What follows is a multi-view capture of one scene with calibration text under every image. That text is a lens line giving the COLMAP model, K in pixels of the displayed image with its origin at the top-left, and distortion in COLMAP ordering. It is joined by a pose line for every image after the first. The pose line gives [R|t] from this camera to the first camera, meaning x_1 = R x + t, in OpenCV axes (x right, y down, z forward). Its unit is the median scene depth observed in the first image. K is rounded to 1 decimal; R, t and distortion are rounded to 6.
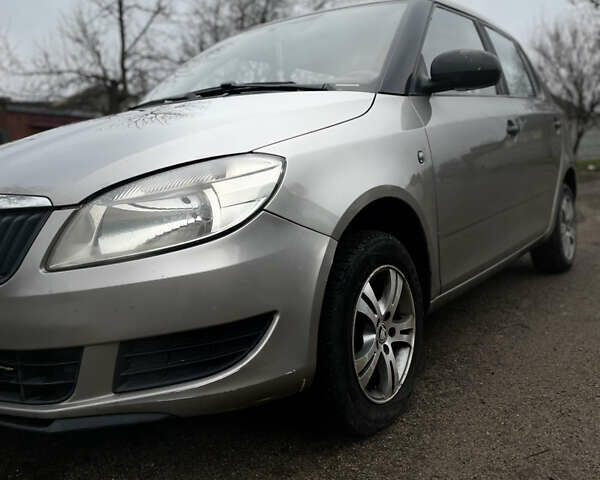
lens RADIAL K [[596.7, 0, 300.0], [0, 596.7, 240.0], [0, 0, 1]] dist [0.120761, -0.177771]
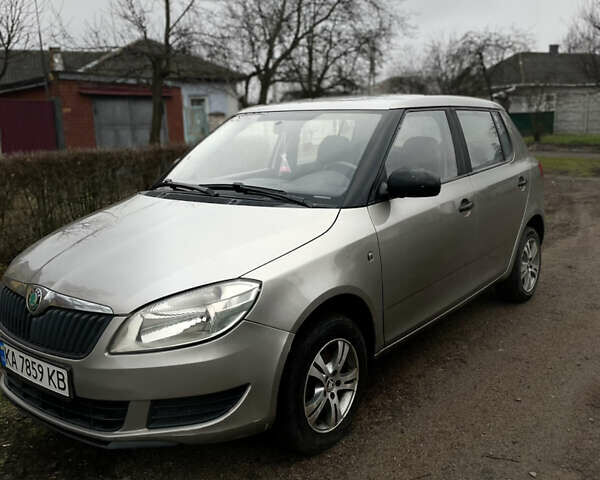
lens RADIAL K [[596.7, 0, 300.0], [0, 596.7, 240.0], [0, 0, 1]] dist [0.120761, -0.177771]
pose [[0.996794, 0.054619, -0.058476, 0.137479], [-0.049479, 0.995066, 0.086002, -0.332423], [0.062885, -0.082833, 0.994577, -0.446164]]
